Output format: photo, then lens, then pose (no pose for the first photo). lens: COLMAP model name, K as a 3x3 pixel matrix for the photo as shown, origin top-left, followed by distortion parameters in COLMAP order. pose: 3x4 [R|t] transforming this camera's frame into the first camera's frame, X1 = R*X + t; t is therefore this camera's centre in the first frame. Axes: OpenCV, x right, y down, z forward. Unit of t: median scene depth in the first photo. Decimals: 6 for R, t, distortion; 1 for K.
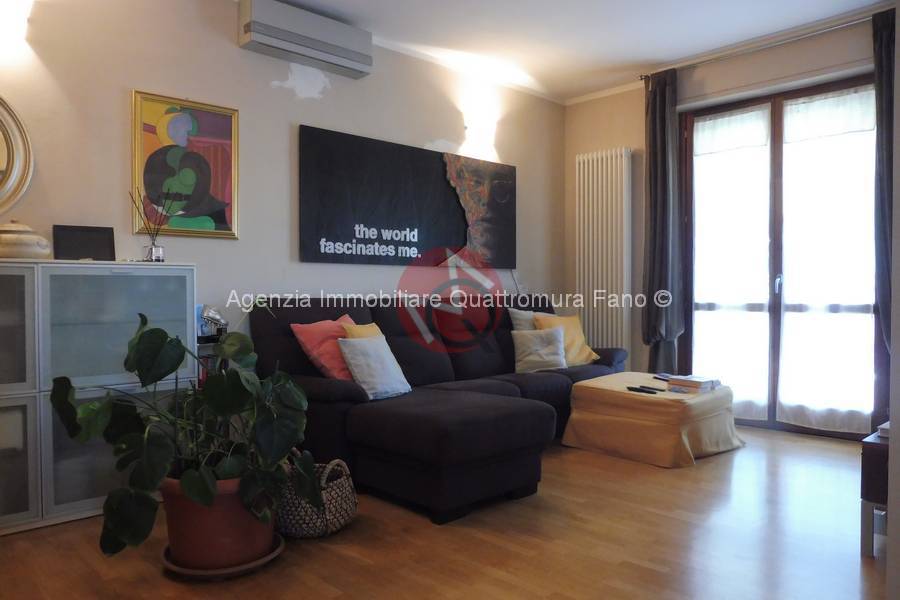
lens RADIAL K [[653.0, 0, 450.1], [0, 653.0, 298.5], [0, 0, 1]] dist [-0.026078, 0.004269]
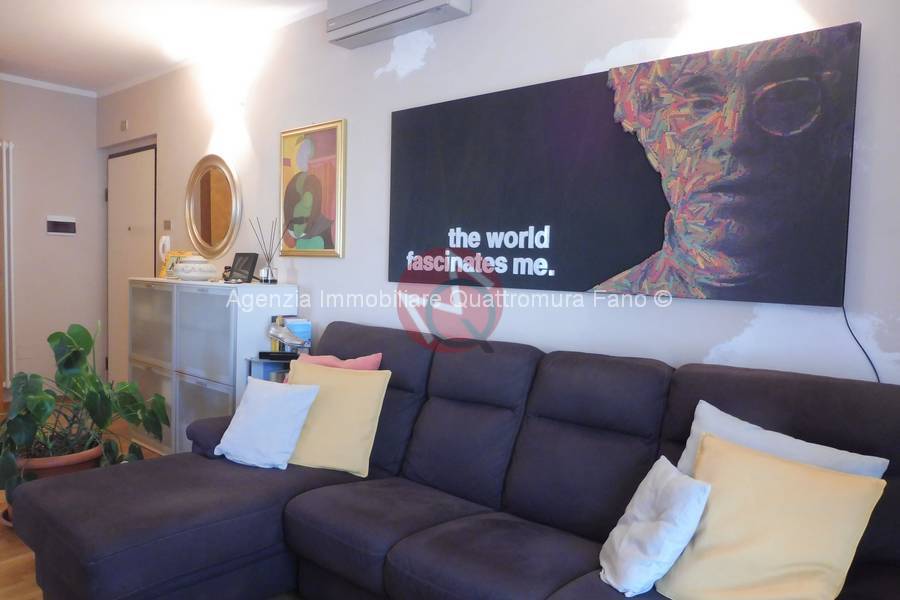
lens RADIAL K [[653.0, 0, 450.2], [0, 653.0, 301.9], [0, 0, 1]] dist [-0.026078, 0.004269]
pose [[0.088009, 0.062016, -0.994187, 0.536417], [-0.036030, 0.997605, 0.059040, -0.073857], [0.995468, 0.030625, 0.090032, 0.904253]]
